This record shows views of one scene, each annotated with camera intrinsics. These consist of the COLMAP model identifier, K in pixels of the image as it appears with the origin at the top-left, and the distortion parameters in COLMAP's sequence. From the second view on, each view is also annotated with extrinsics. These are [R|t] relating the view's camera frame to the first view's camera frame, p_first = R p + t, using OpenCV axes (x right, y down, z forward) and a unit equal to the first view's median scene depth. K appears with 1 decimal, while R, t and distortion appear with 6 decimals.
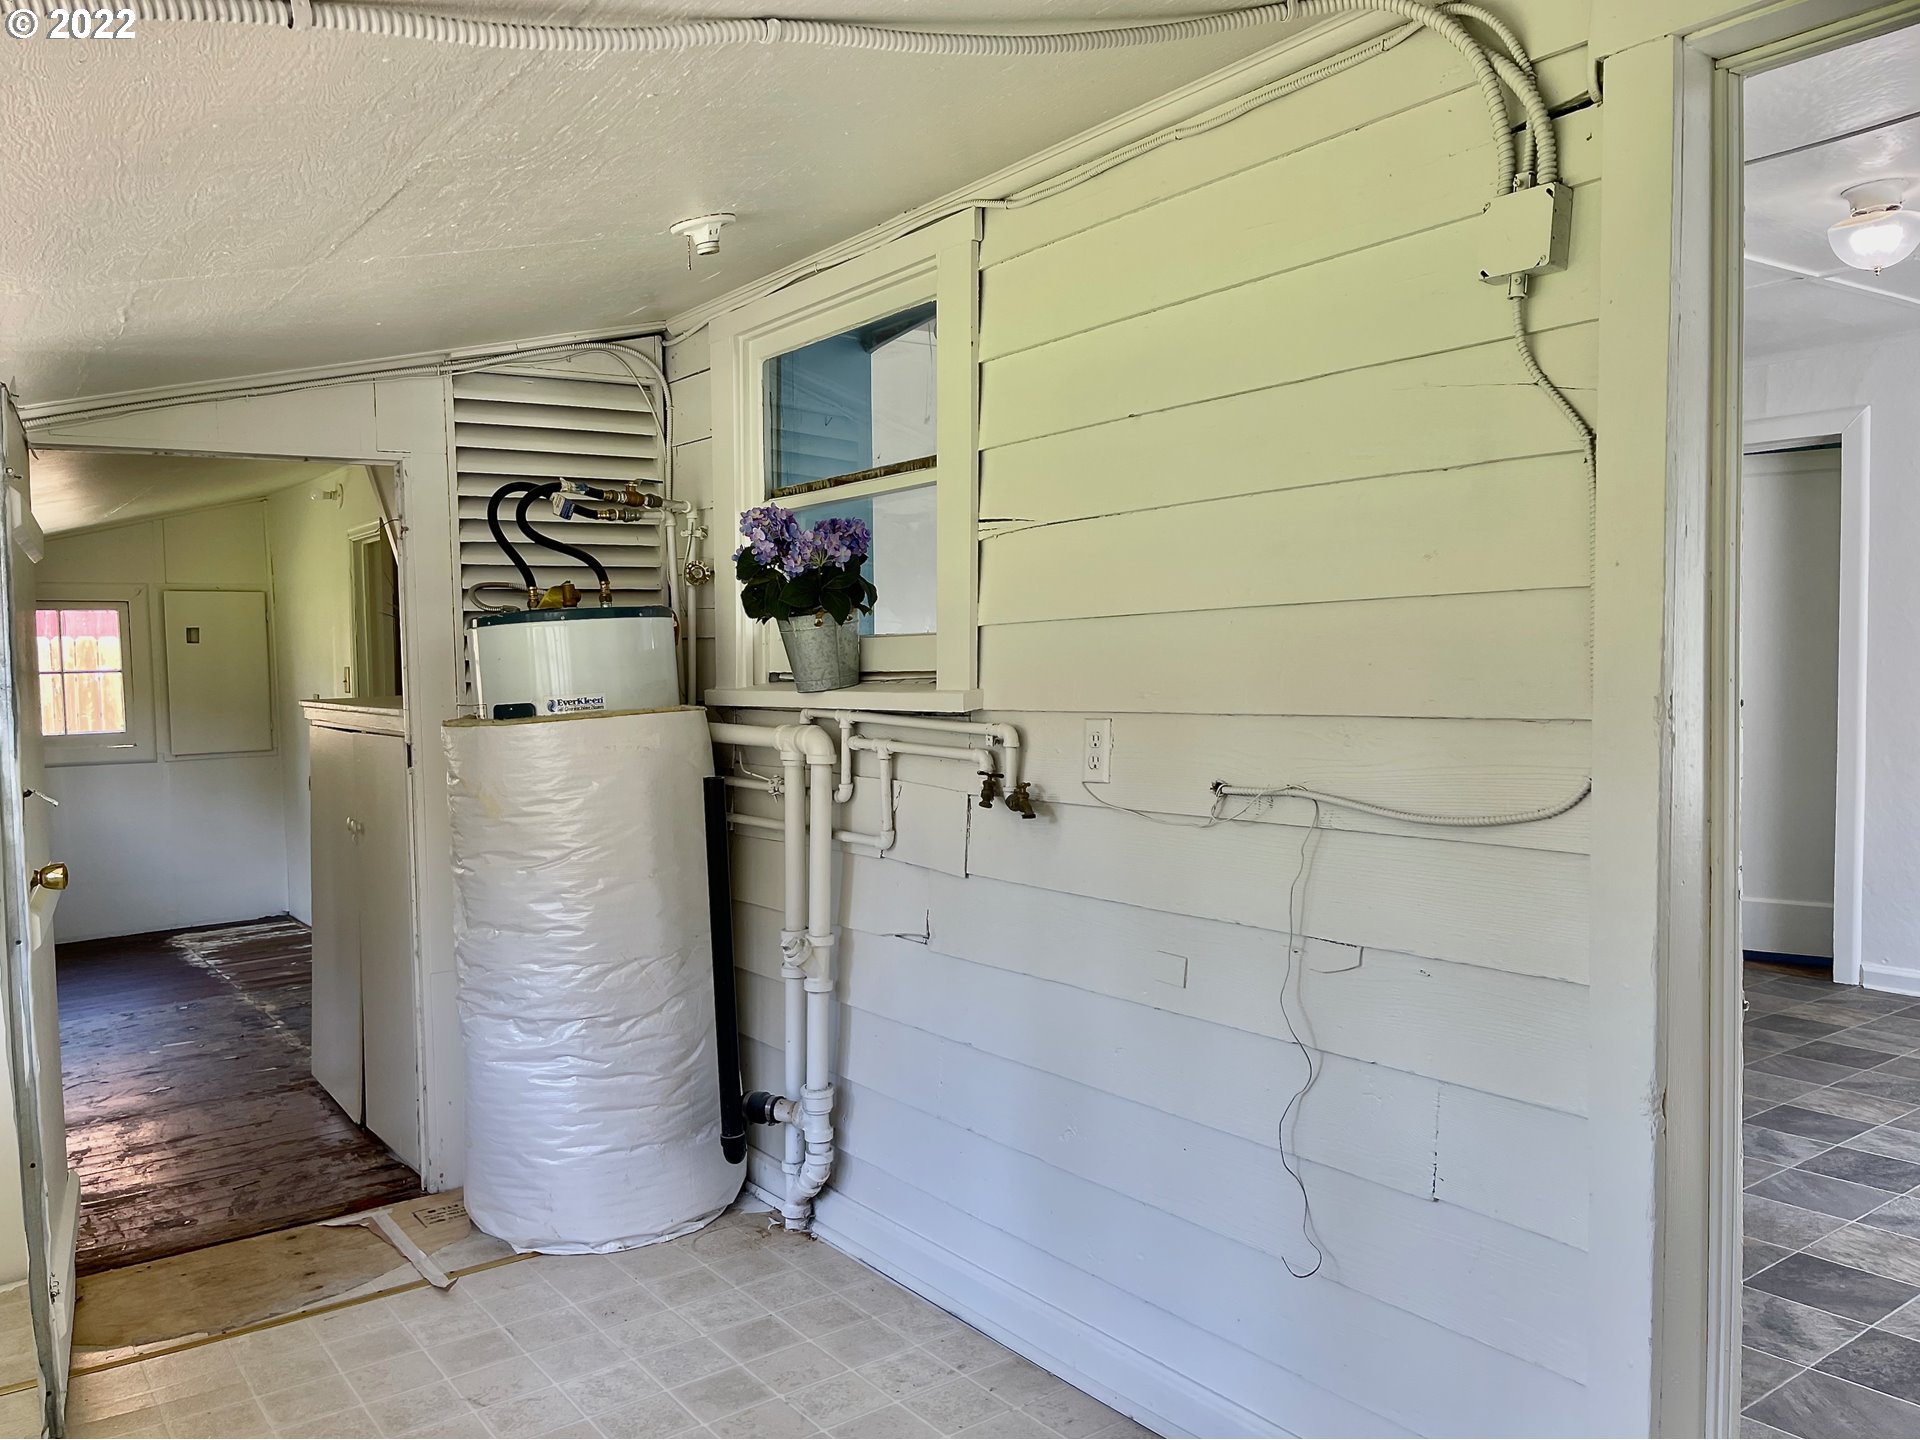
lens RADIAL K [[1461.9, 0, 963.9], [0, 1461.9, 729.6], [0, 0, 1]] dist [0.051758, -0.063743]
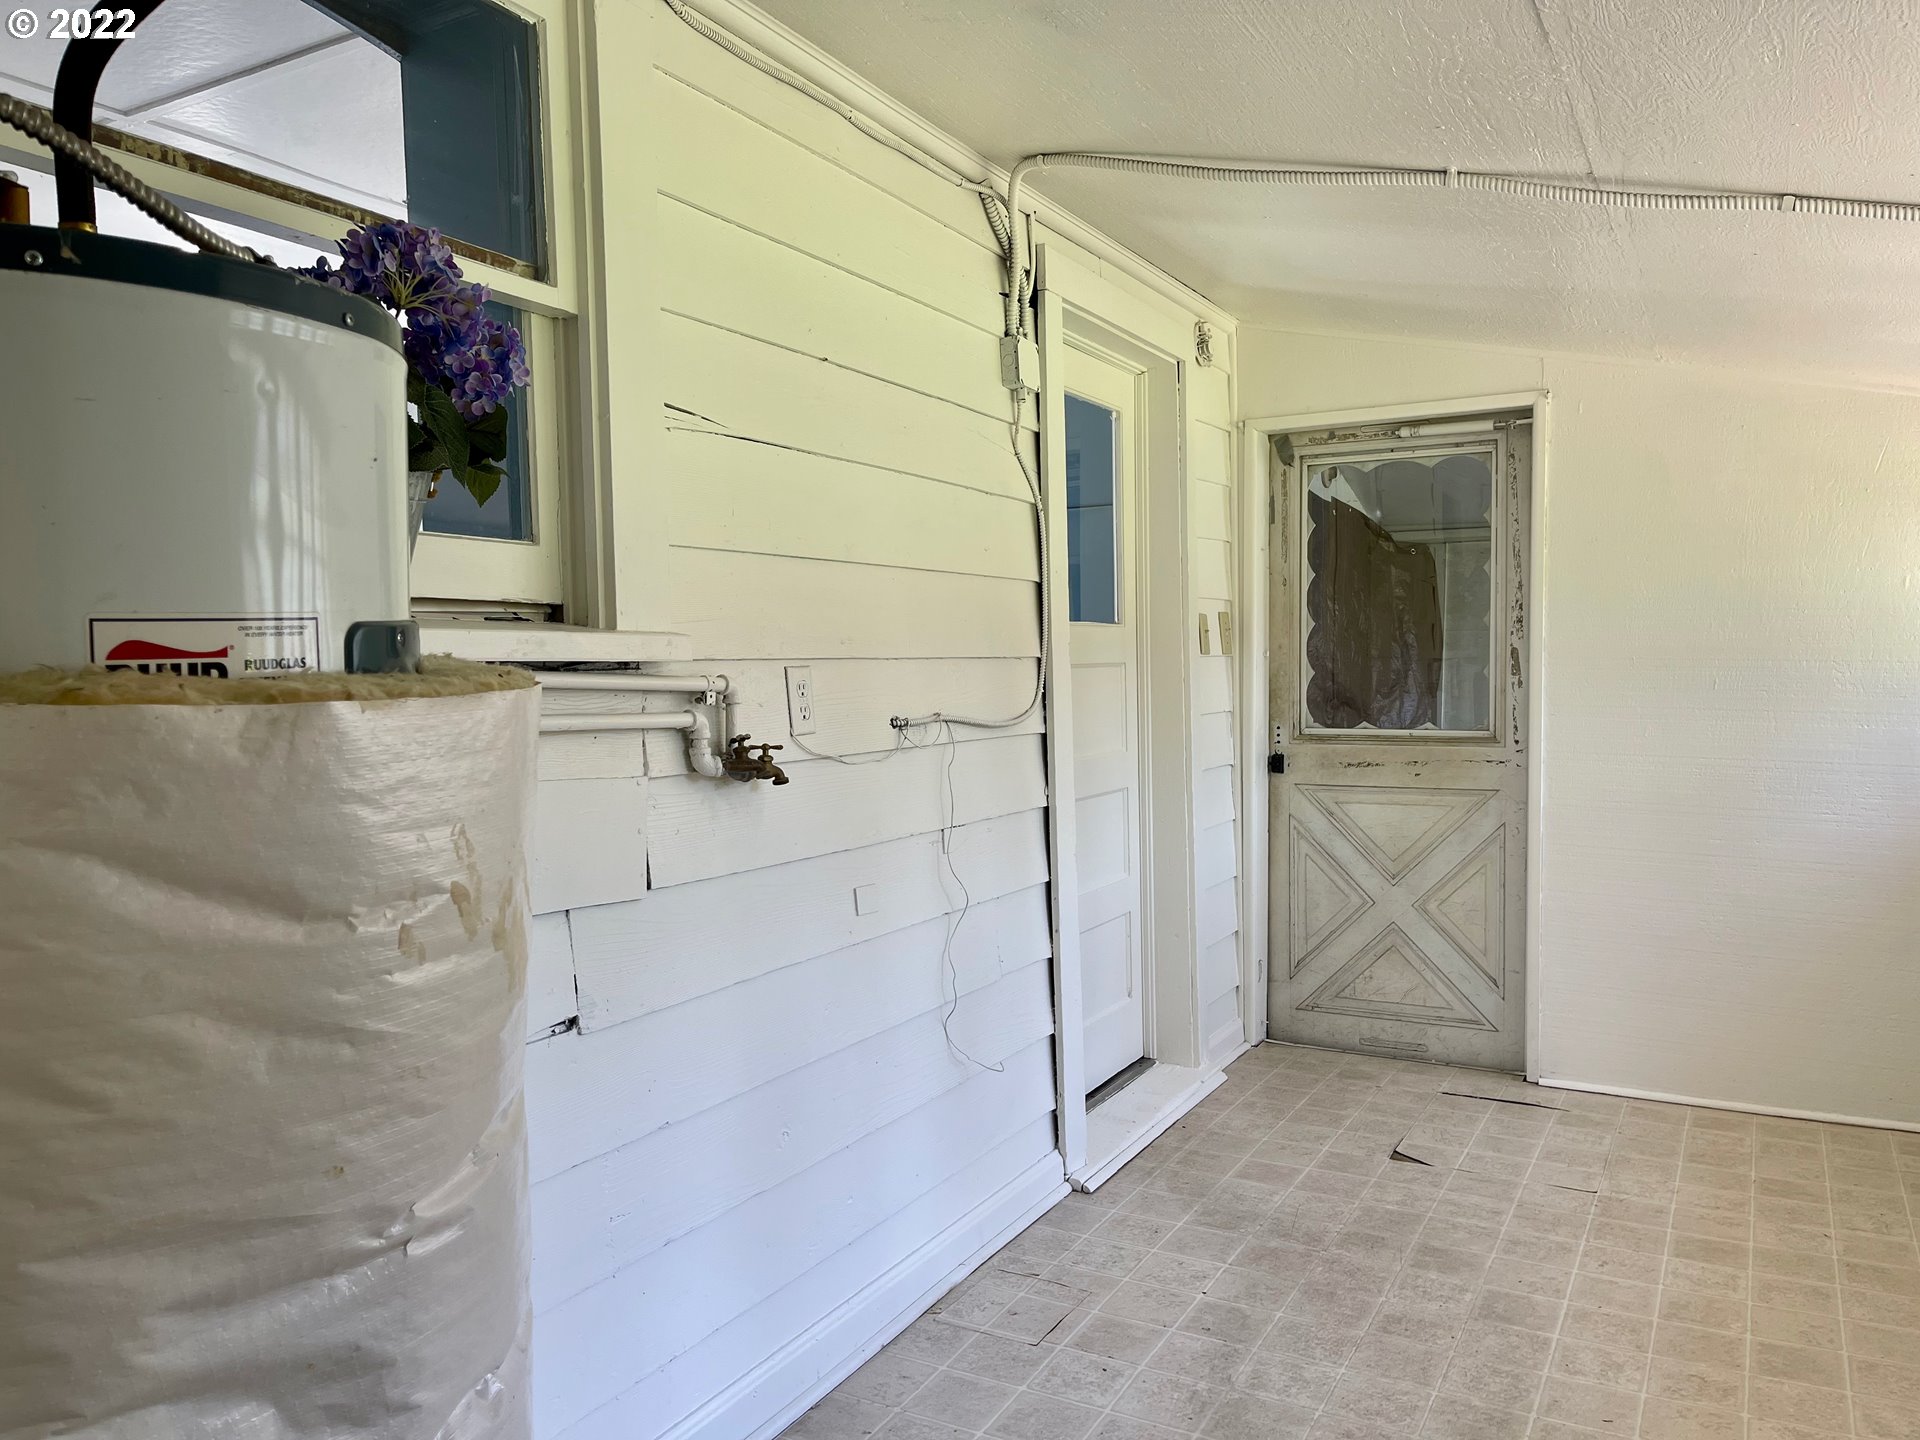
lens RADIAL K [[1461.9, 0, 952.7], [0, 1461.9, 720.6], [0, 0, 1]] dist [0.051758, -0.063743]
pose [[-0.424305, -0.005476, 0.905503, -0.544122], [0.066276, 0.997112, 0.037086, -0.000374], [-0.903091, 0.075749, -0.422716, 0.898384]]
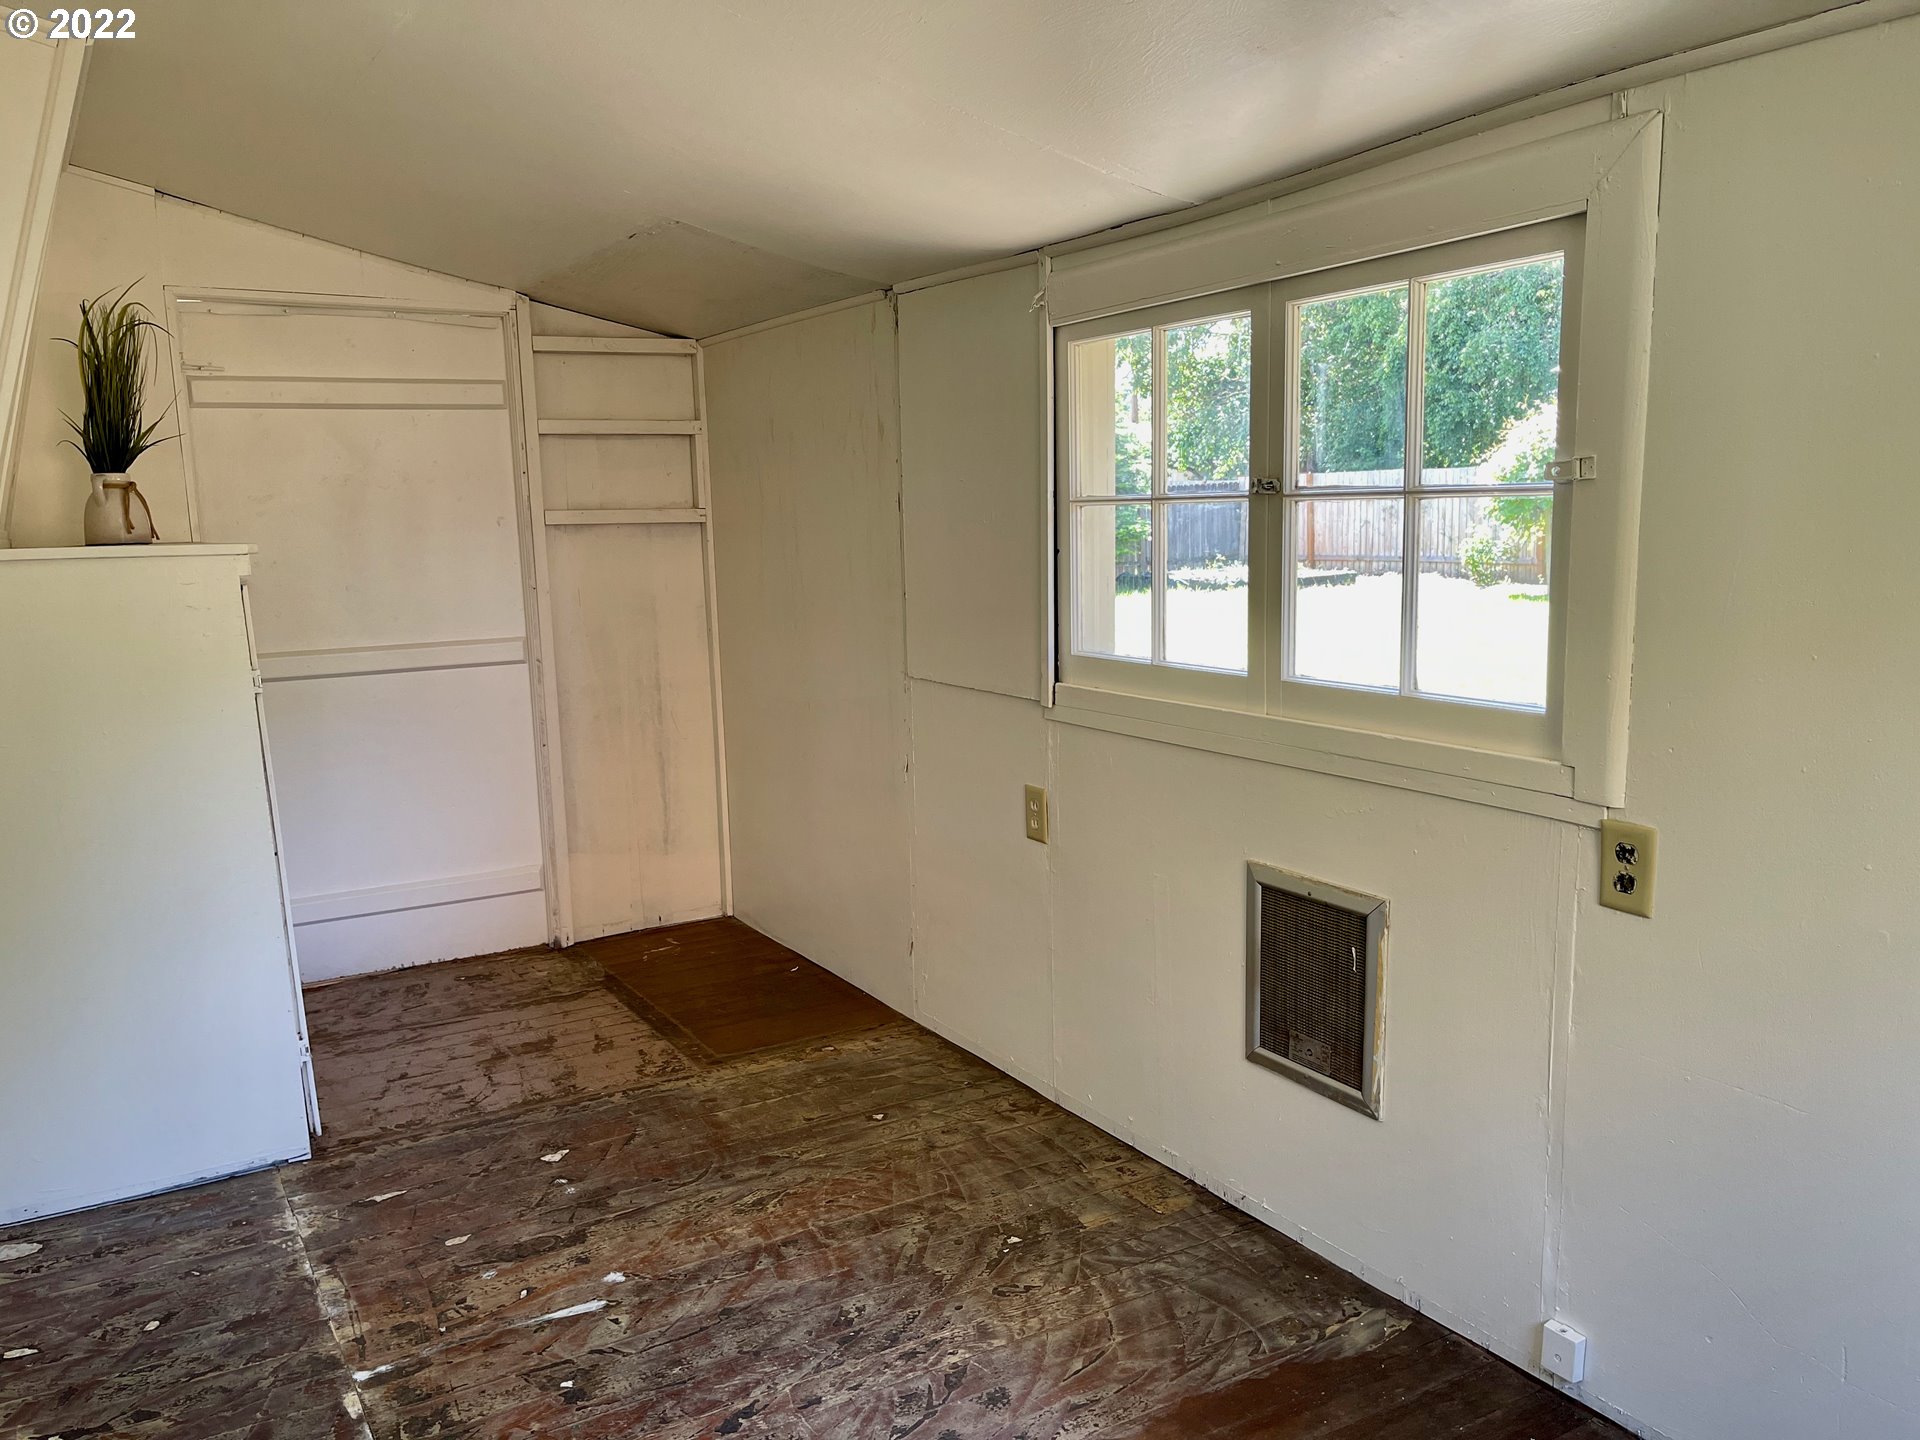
lens RADIAL K [[1461.9, 0, 974.5], [0, 1461.9, 721.0], [0, 0, 1]] dist [0.051758, -0.063743]
pose [[-0.995647, 0.040893, 0.083753, -0.993219], [0.056774, 0.978751, 0.197037, -0.065473], [-0.073916, 0.200935, -0.976812, 1.983740]]
